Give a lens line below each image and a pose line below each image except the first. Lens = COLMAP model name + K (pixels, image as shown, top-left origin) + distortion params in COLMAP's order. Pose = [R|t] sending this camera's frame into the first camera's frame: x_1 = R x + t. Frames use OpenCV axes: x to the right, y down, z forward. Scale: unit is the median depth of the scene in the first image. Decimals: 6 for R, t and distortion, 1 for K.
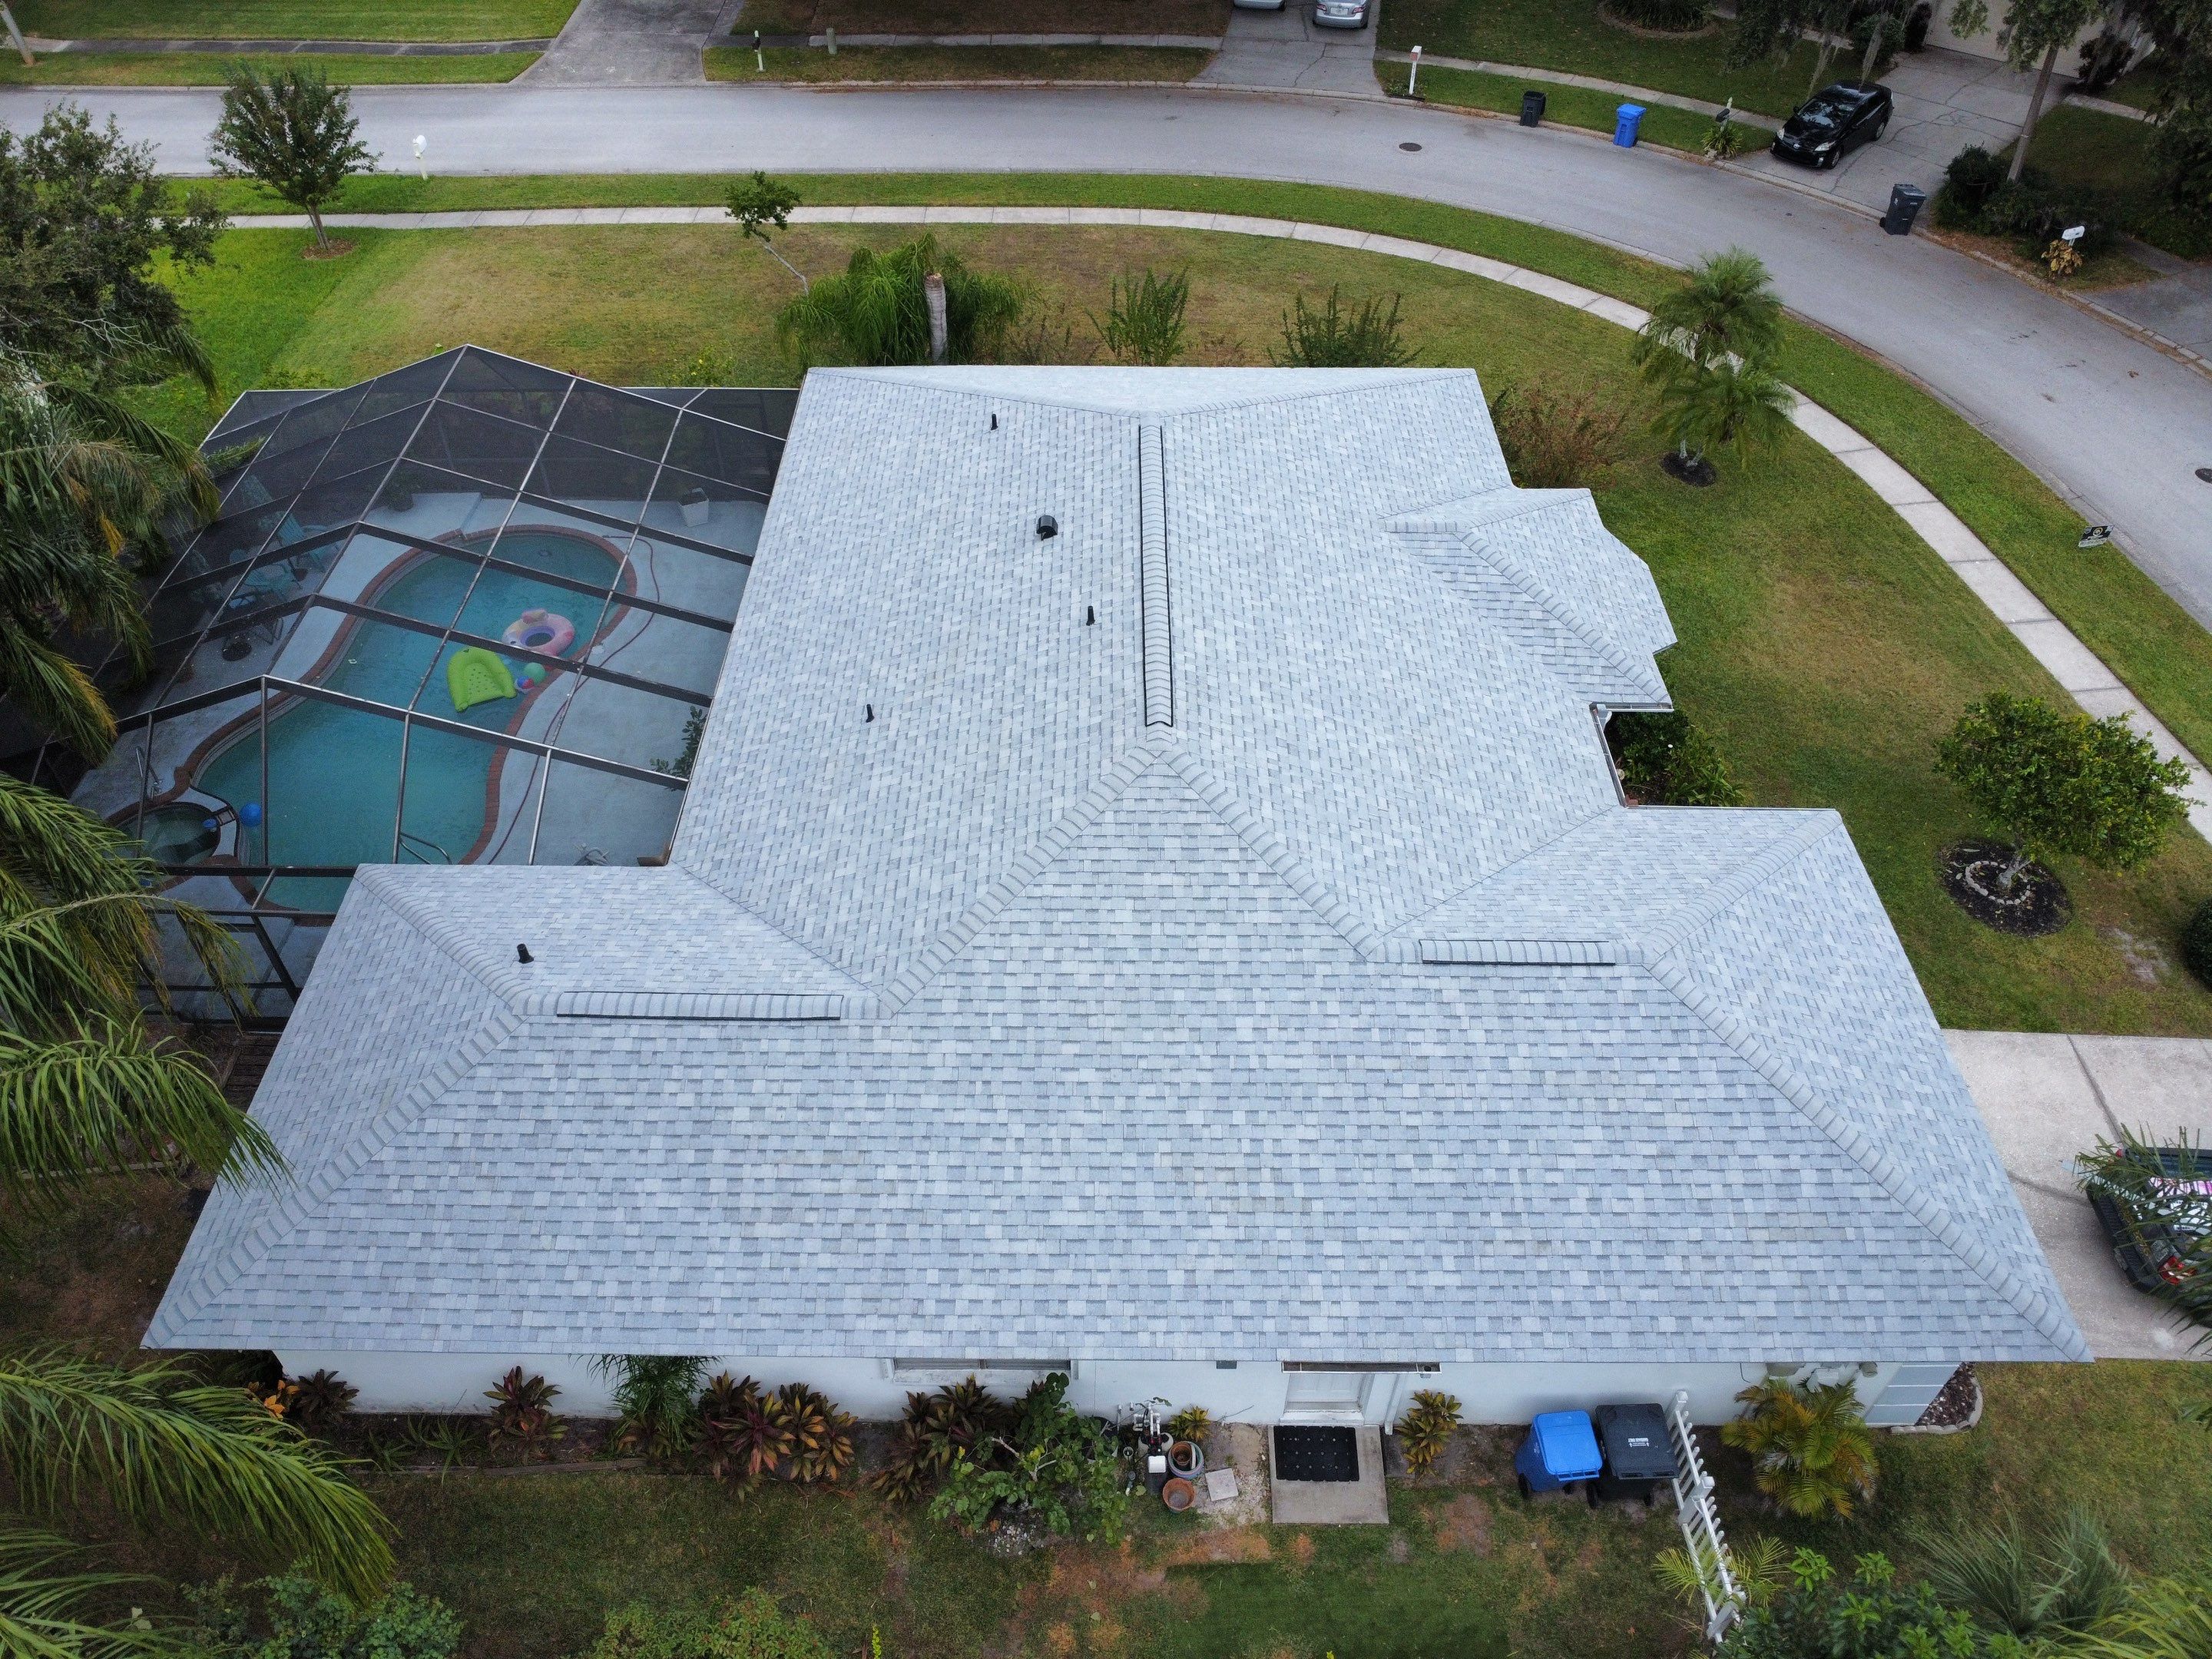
lens RADIAL K [[1610.4, 0, 1090.1], [0, 1610.4, 814.4], [0, 0, 1]] dist [-0.030278, -0.002929]
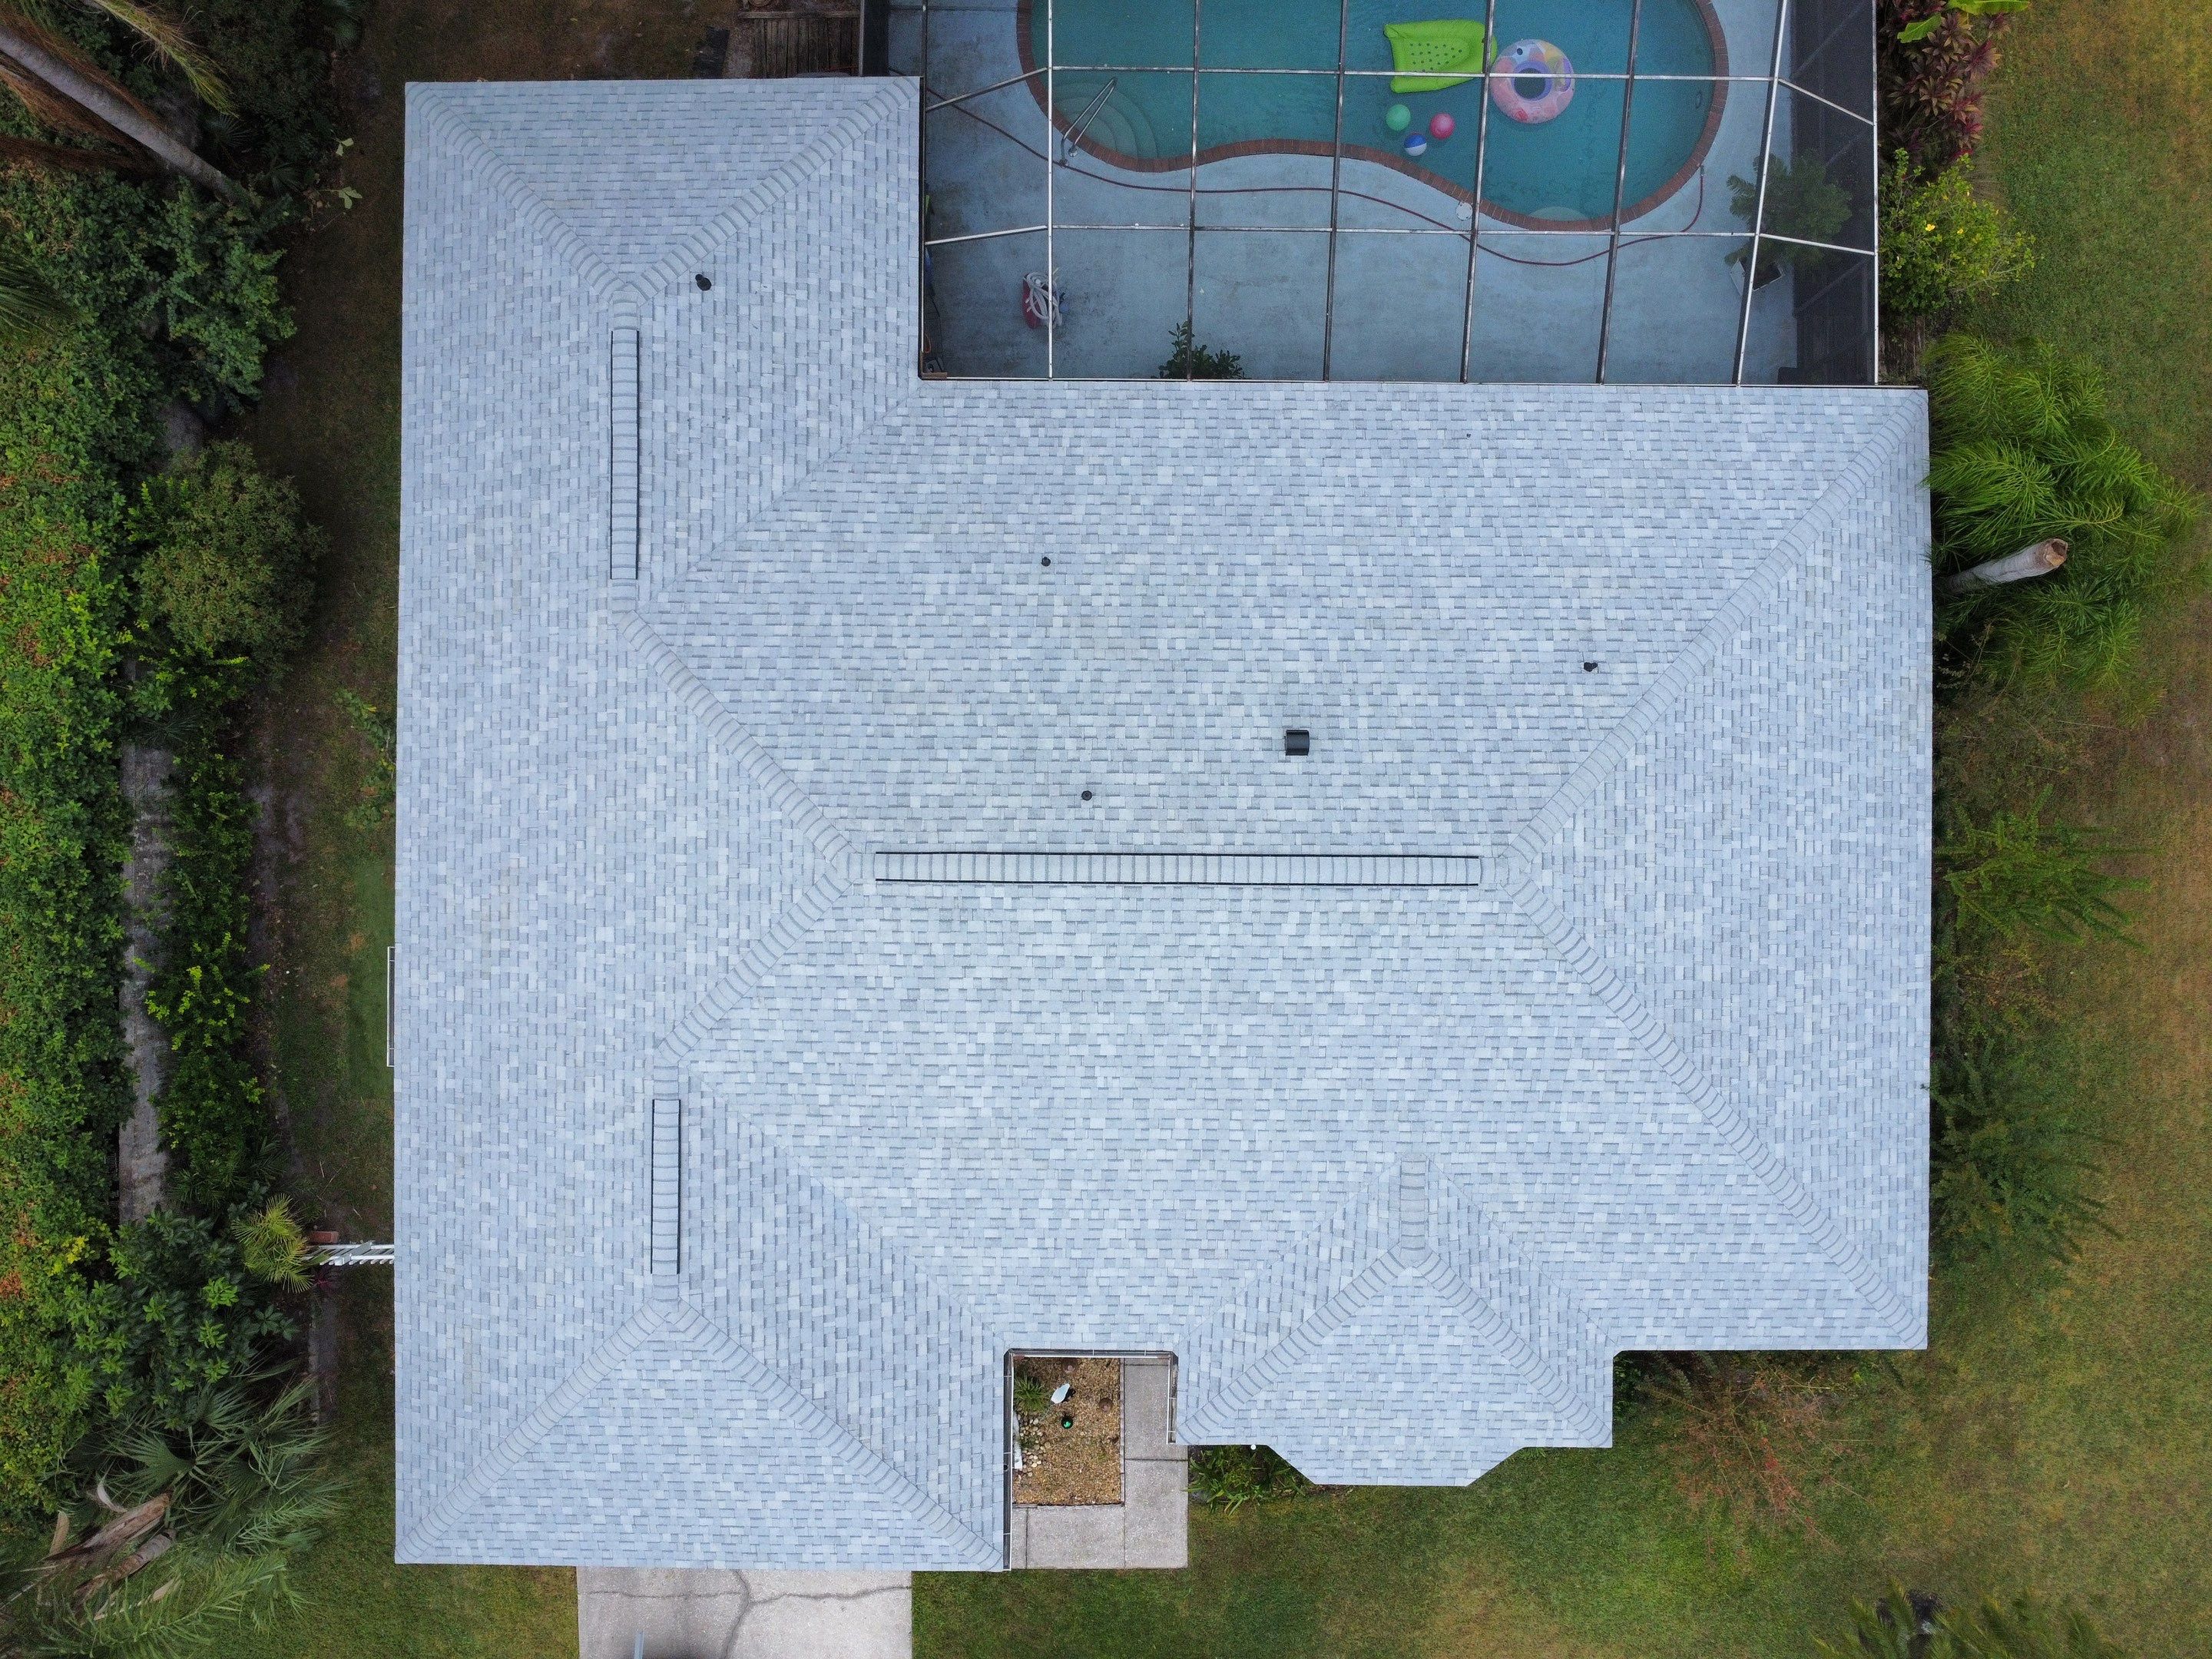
lens RADIAL K [[1610.4, 0, 1092.8], [0, 1610.4, 812.2], [0, 0, 1]] dist [-0.030278, -0.002929]
pose [[0.004468, 0.999950, -0.008986, 0.018026], [-0.688708, 0.009593, 0.724975, -0.792672], [0.725025, 0.002950, 0.688716, 0.395492]]
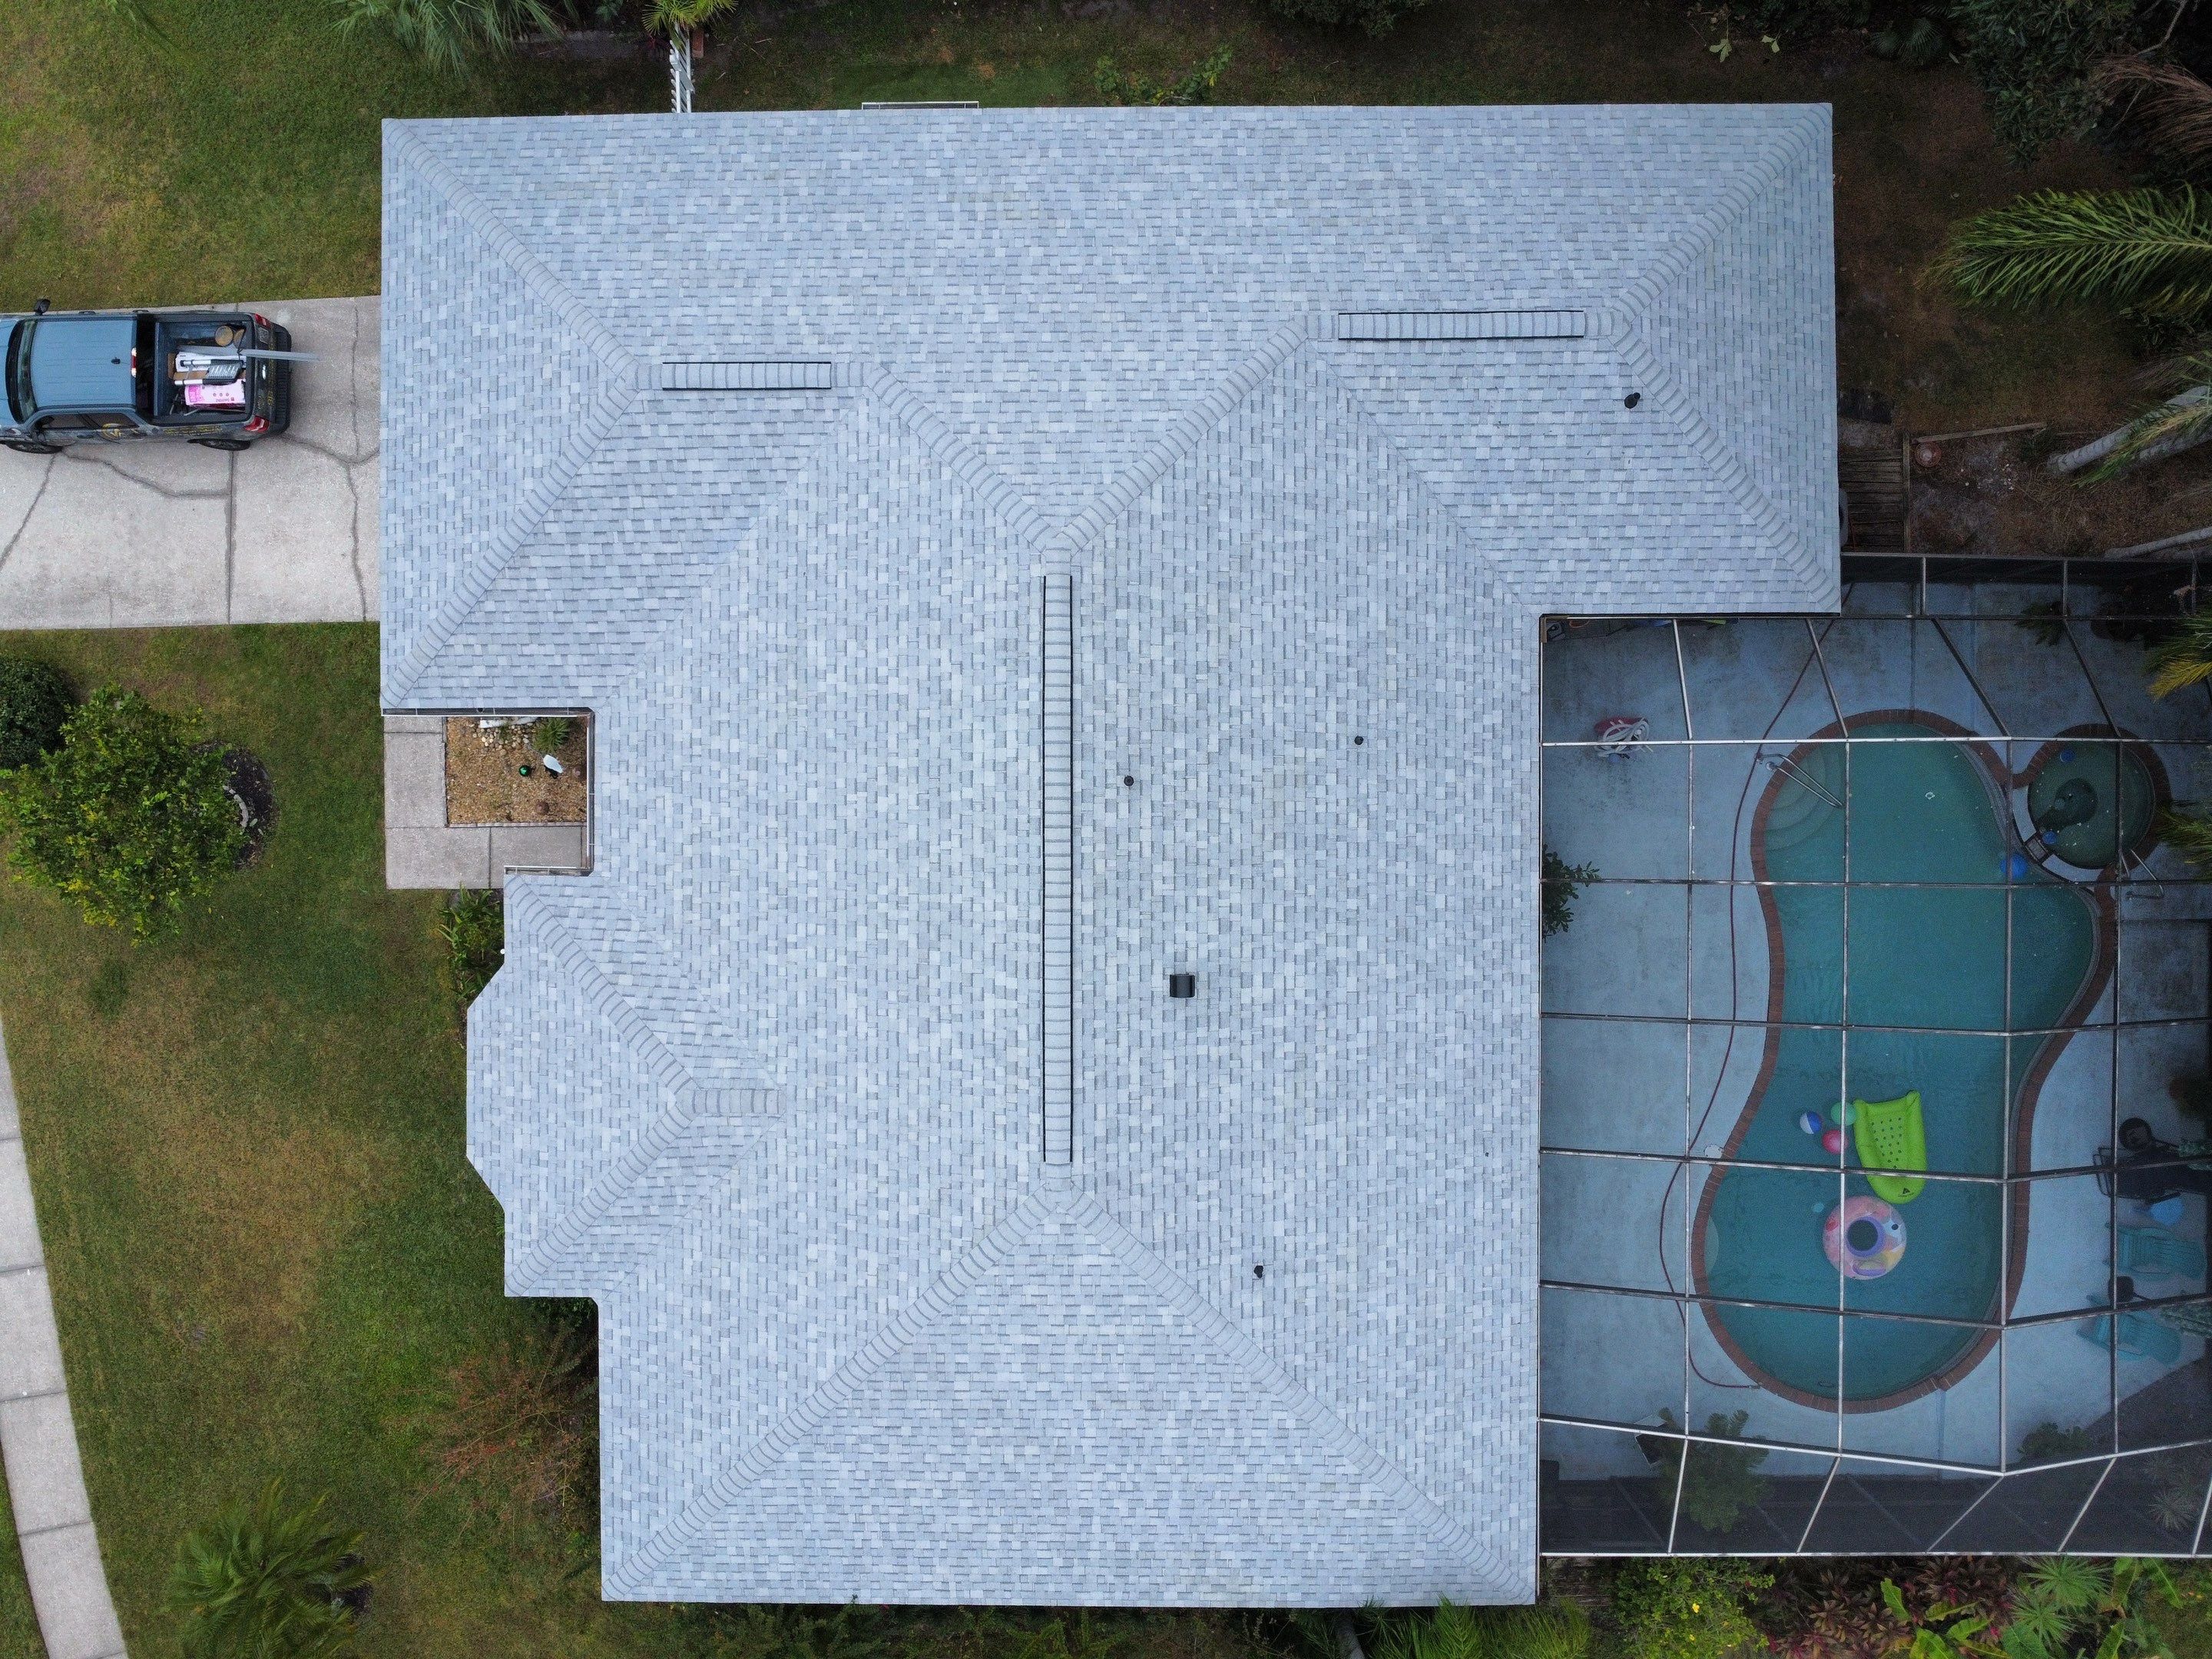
lens RADIAL K [[1610.4, 0, 1100.2], [0, 1610.4, 819.0], [0, 0, 1]] dist [-0.030278, -0.002929]
pose [[-0.999817, 0.012064, 0.014829, 0.003217], [0.002303, -0.694065, 0.719909, -0.818868], [0.018977, 0.719811, 0.693911, 0.386861]]
